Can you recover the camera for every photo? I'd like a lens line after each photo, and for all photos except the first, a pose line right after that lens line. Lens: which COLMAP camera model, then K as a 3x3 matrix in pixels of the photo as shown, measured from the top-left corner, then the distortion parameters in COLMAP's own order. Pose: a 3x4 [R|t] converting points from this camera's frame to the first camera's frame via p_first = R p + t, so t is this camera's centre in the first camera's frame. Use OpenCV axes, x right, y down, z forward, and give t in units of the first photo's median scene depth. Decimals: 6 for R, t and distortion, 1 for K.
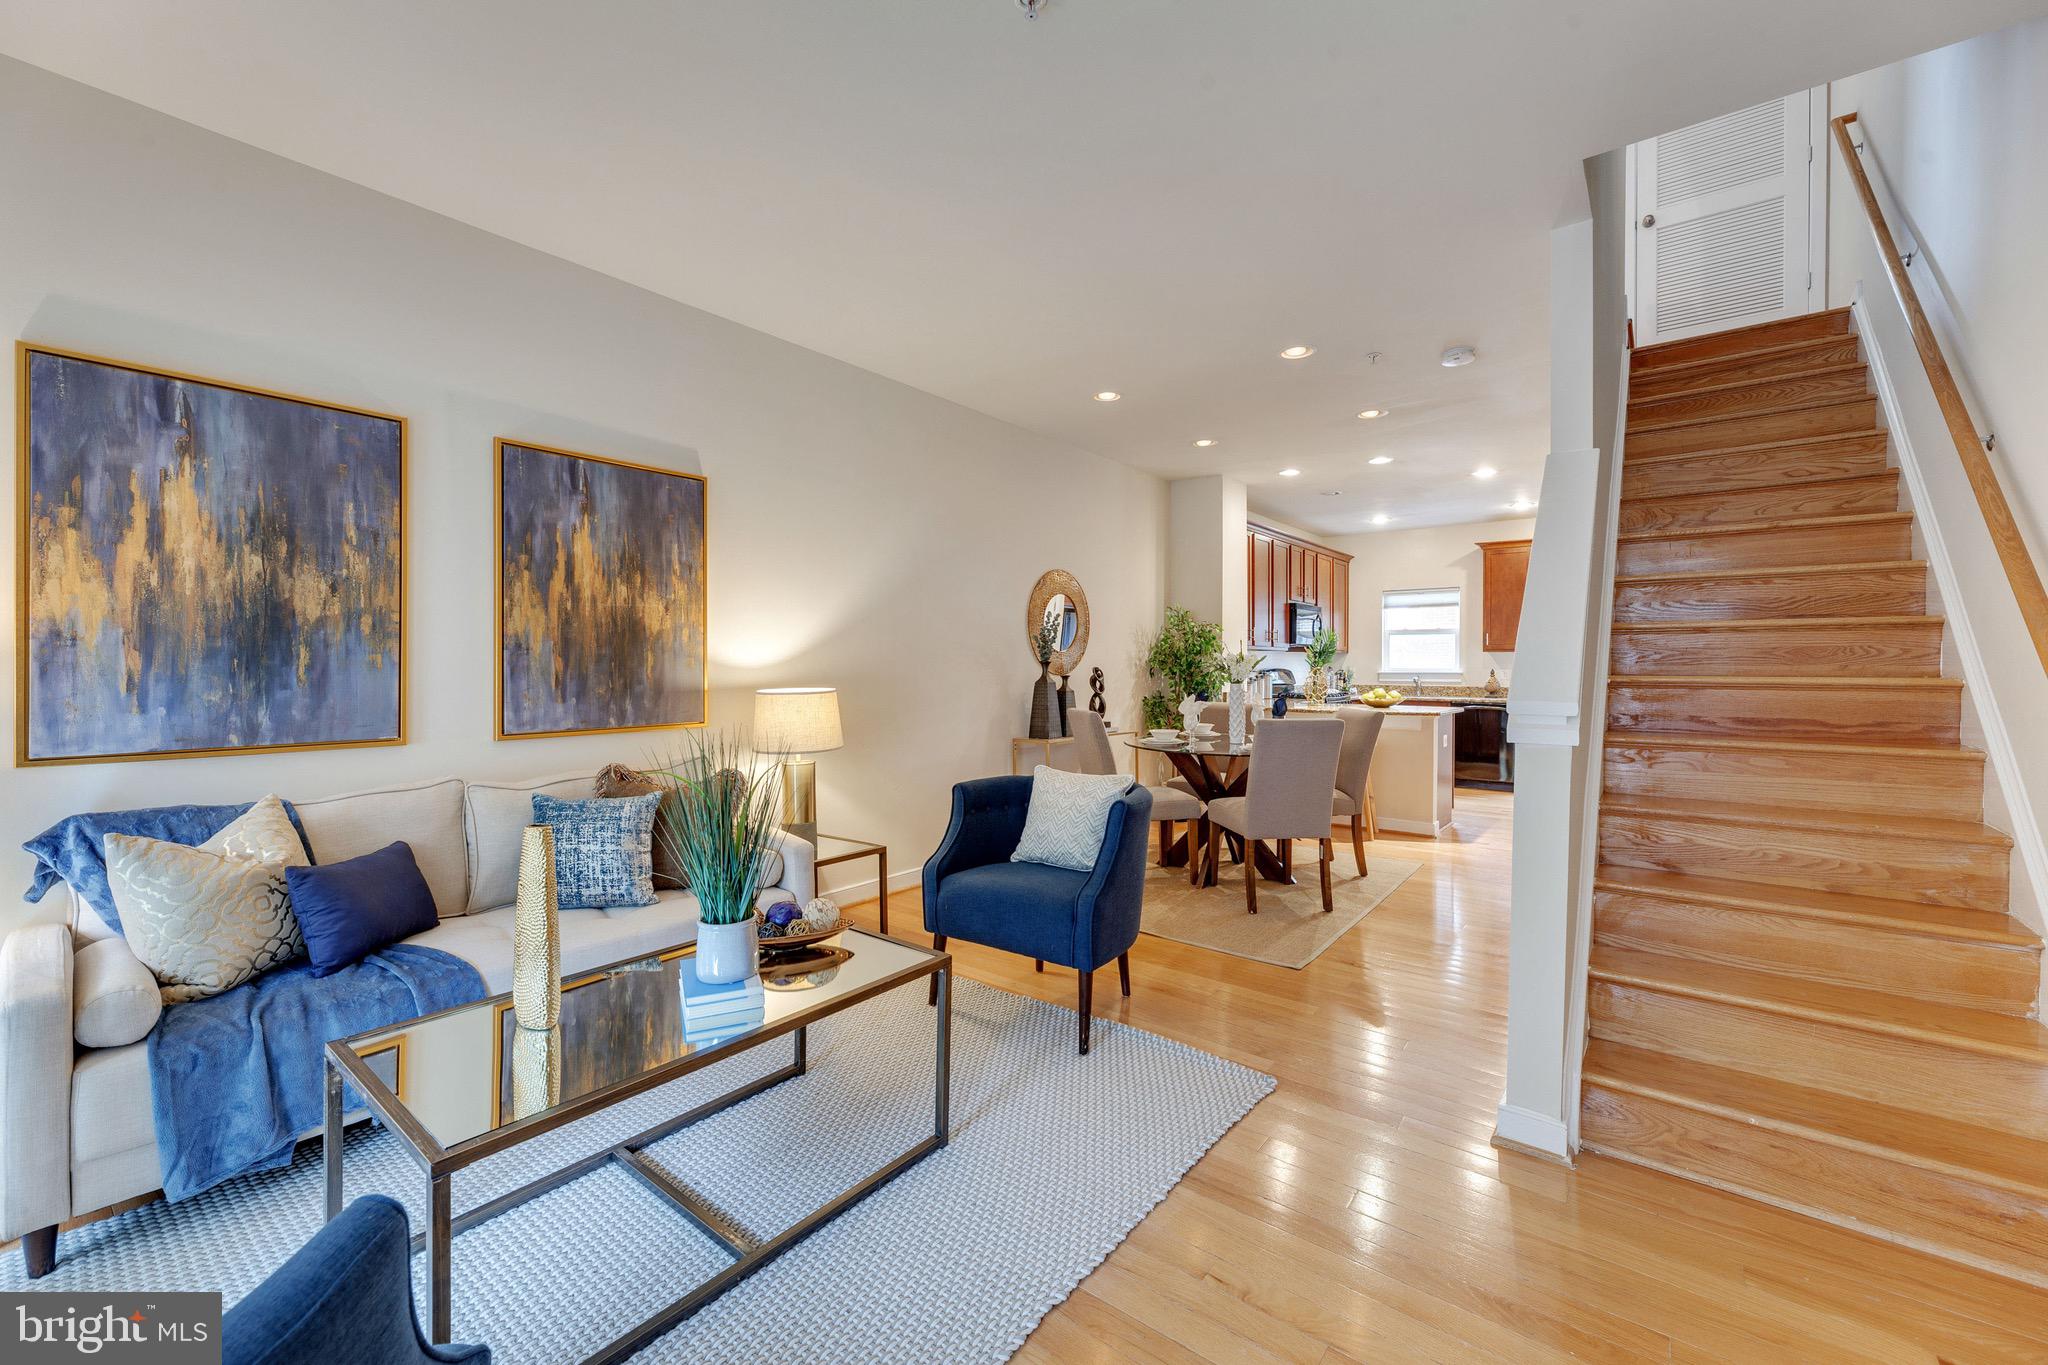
lens RADIAL K [[828.5, 0, 1026.5], [0, 828.5, 664.7], [0, 0, 1]] dist [0.000886, 0.000093]
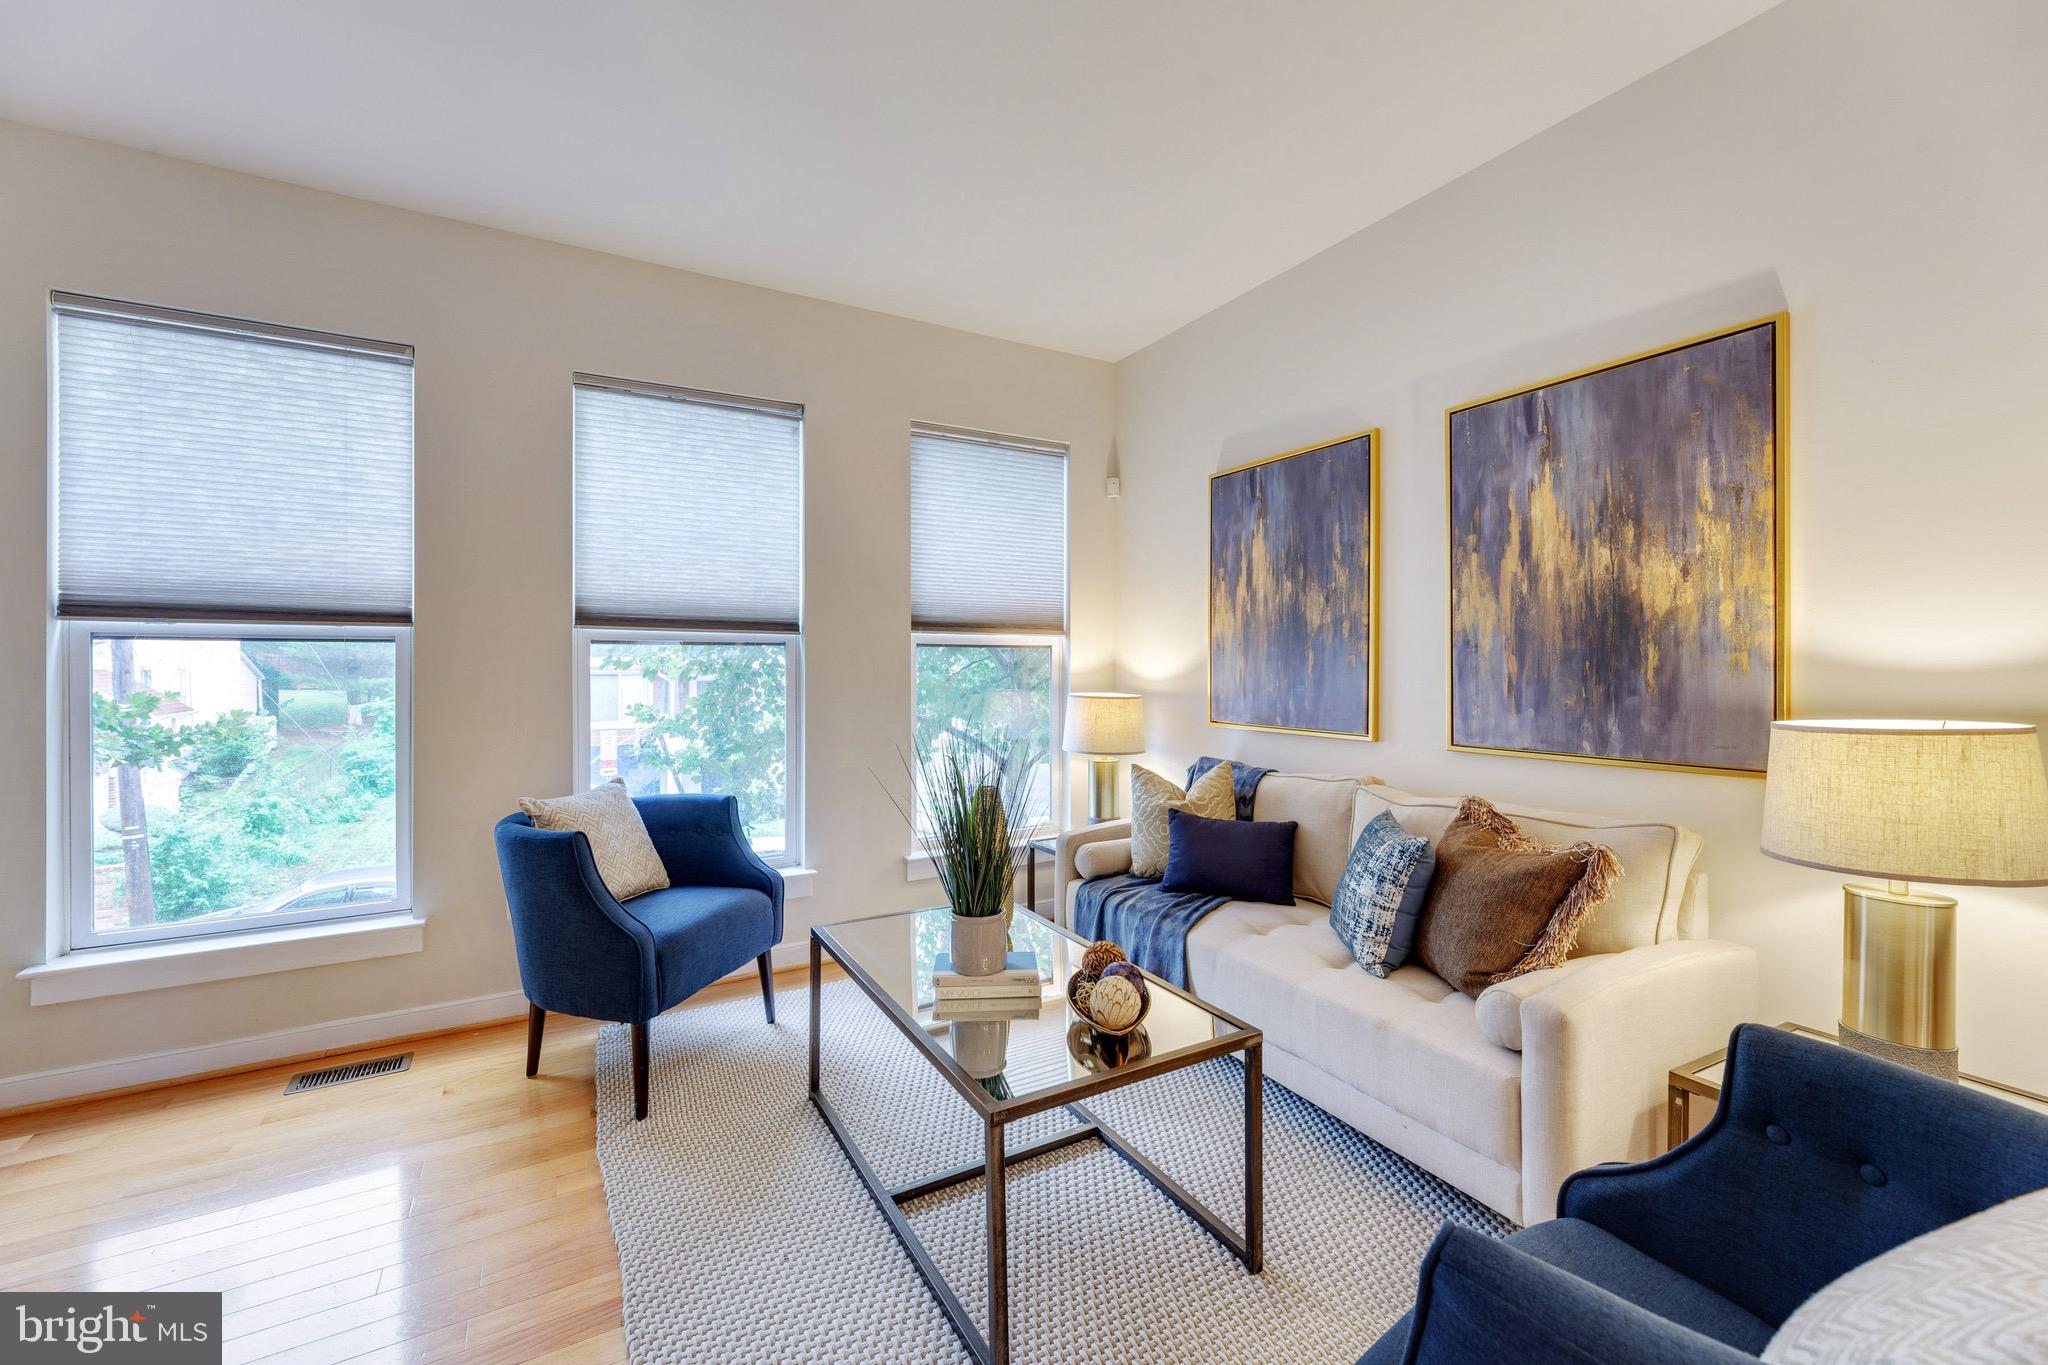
lens RADIAL K [[828.5, 0, 1026.5], [0, 828.5, 664.7], [0, 0, 1]] dist [0.000886, 0.000093]
pose [[-0.379674, 0.000657, -0.925120, 0.297862], [0.001312, 0.999999, 0.000172, -0.000814], [0.925119, -0.001148, -0.379674, 0.771575]]
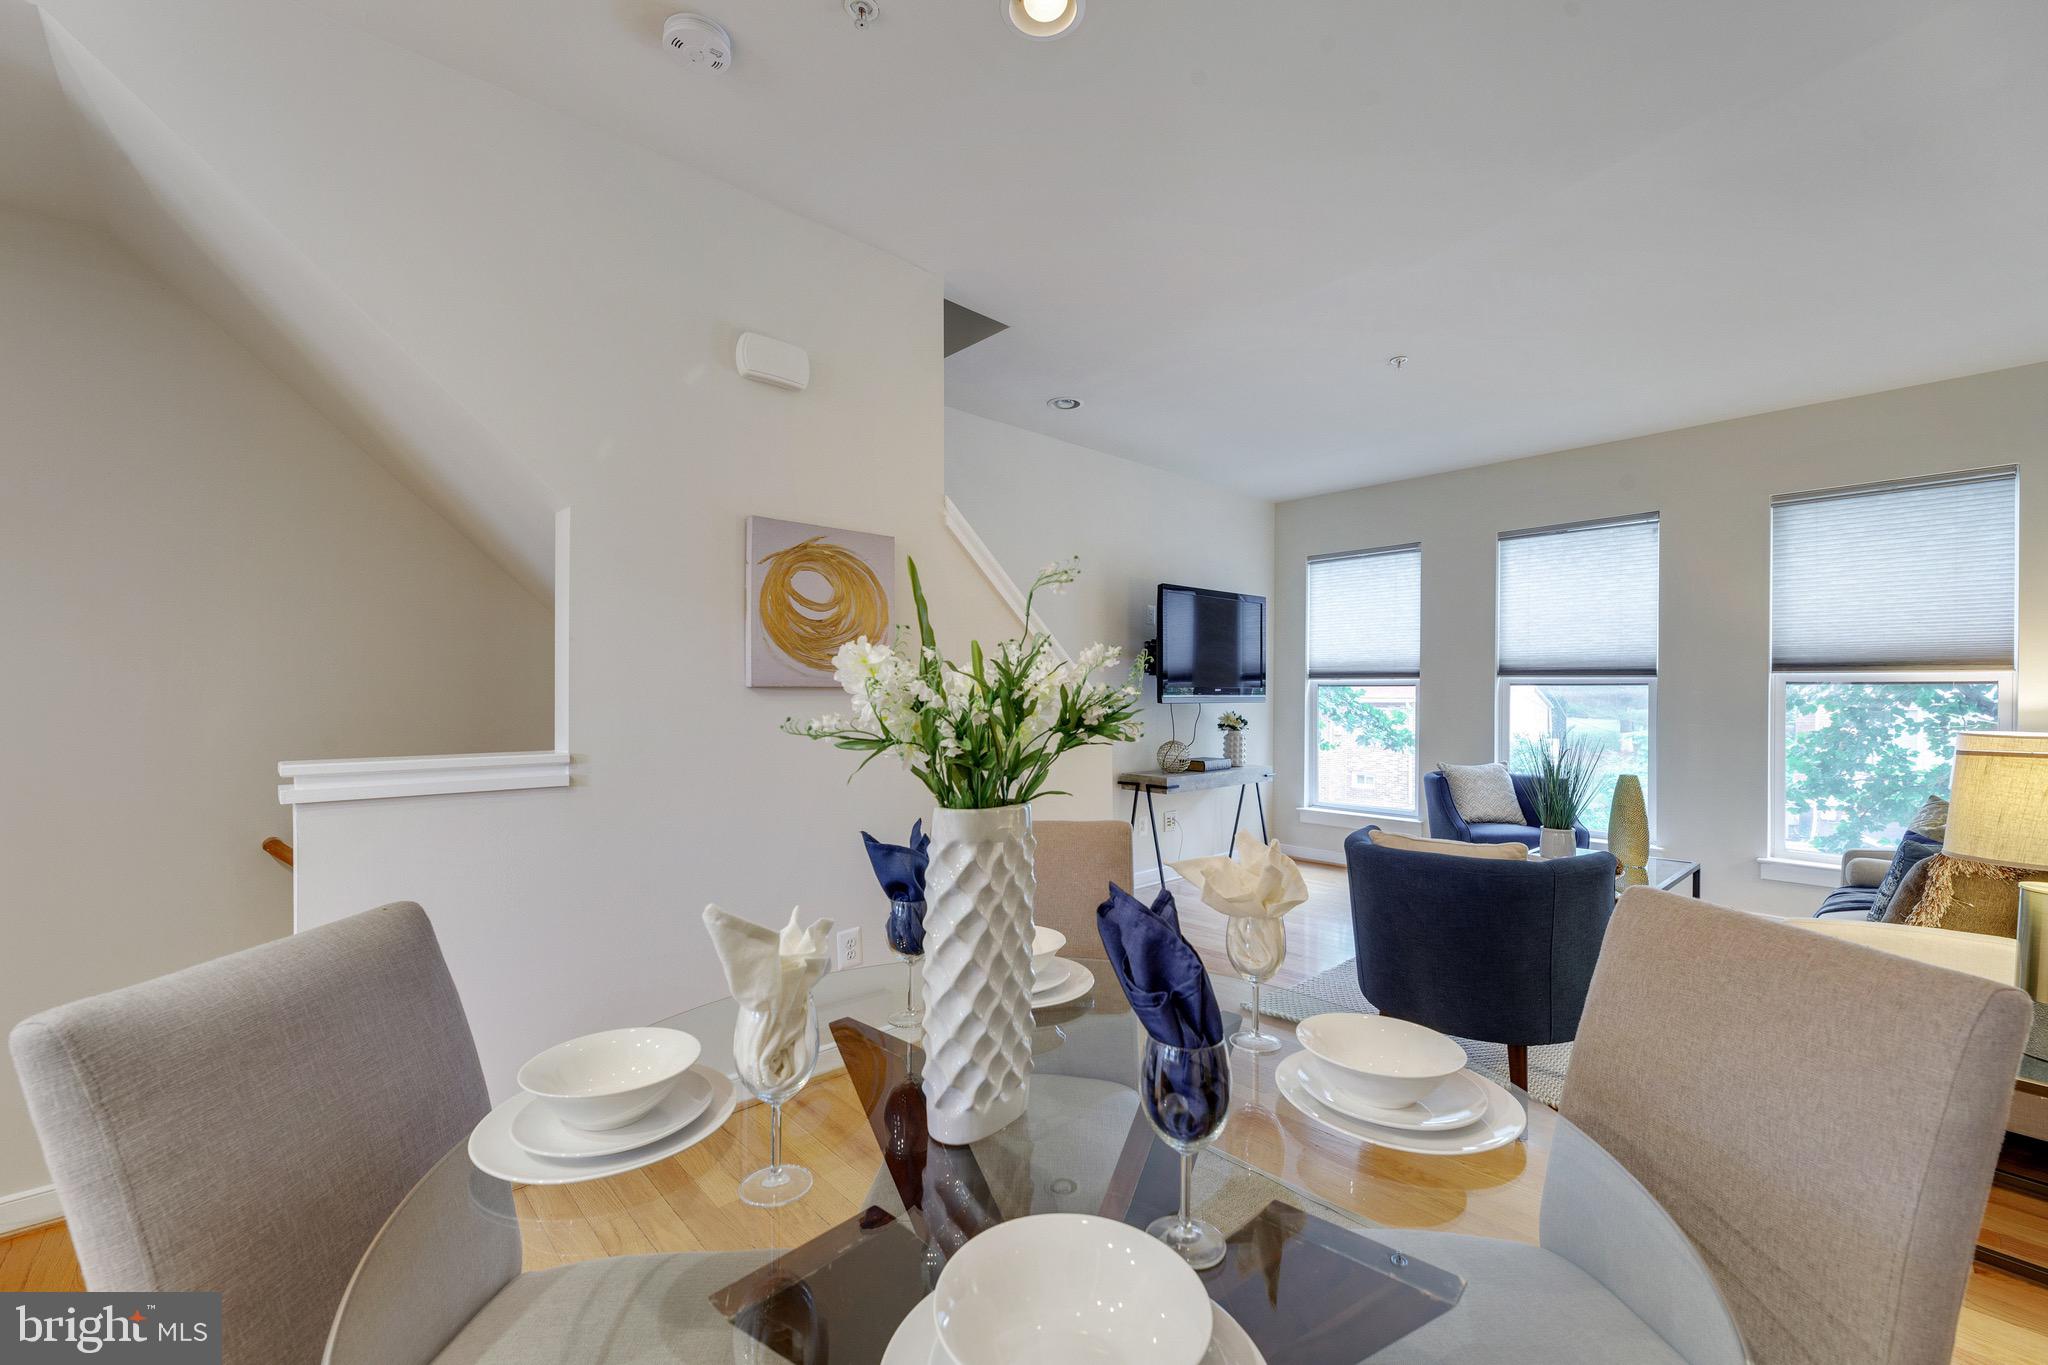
lens RADIAL K [[824.3, 0, 1007.6], [0, 824.3, 711.3], [0, 0, 1]] dist [0.001049, 0.000239]
pose [[-0.984637, -0.008341, 0.174416, 0.301680], [-0.004734, 0.999766, 0.021086, -0.004183], [-0.174551, 0.019936, -0.984446, 1.681692]]
